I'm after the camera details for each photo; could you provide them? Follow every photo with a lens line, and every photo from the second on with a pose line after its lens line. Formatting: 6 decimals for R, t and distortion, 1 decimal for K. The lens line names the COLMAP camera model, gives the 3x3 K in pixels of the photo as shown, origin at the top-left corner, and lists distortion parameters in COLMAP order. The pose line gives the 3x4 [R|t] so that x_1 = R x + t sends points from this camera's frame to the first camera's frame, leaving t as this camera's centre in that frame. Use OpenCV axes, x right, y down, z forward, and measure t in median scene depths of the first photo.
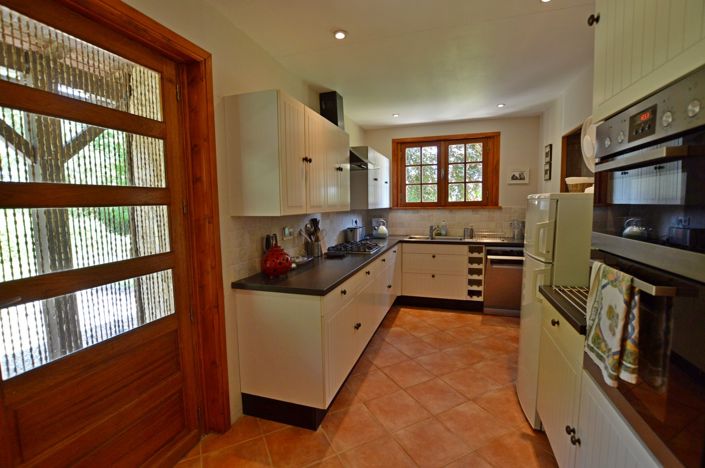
lens RADIAL K [[314.4, 0, 352.7], [0, 314.4, 235.5], [0, 0, 1]] dist [-0.022321, 0.001285]
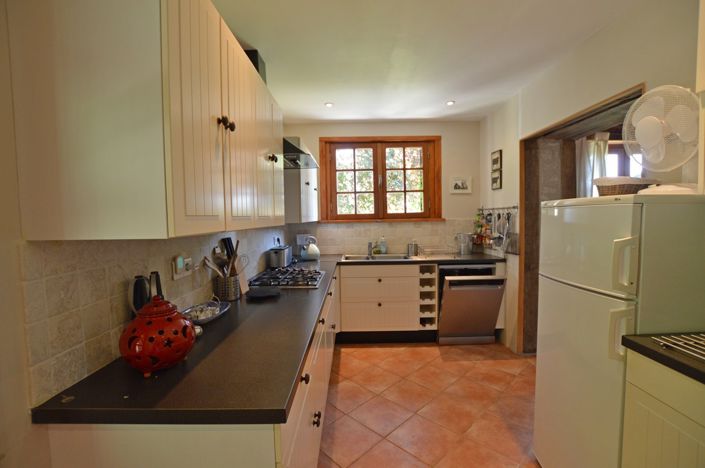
lens RADIAL K [[314.4, 0, 352.8], [0, 314.4, 235.8], [0, 0, 1]] dist [-0.022321, 0.001285]
pose [[0.950899, -0.021931, 0.308724, -0.061411], [0.035770, 0.998589, -0.039239, -0.020572], [-0.307428, 0.048355, 0.950342, 0.262985]]
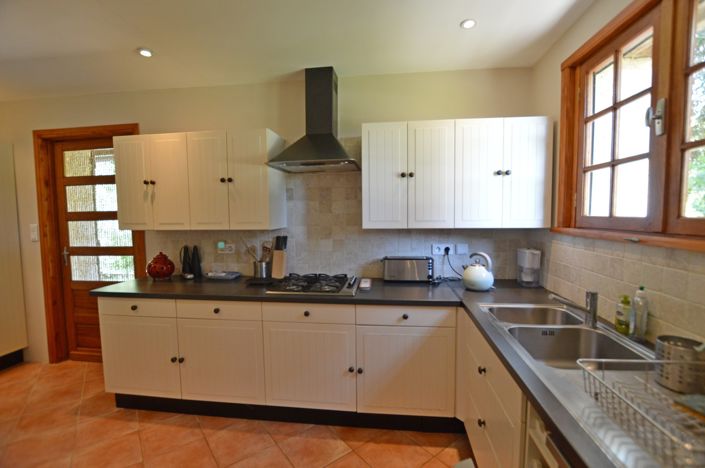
lens RADIAL K [[314.4, 0, 349.7], [0, 314.4, 237.9], [0, 0, 1]] dist [-0.022321, 0.001285]
pose [[0.185991, 0.081454, -0.979169, 0.612645], [-0.091076, 0.993697, 0.065363, -0.100449], [0.978321, 0.077022, 0.192237, 0.835925]]
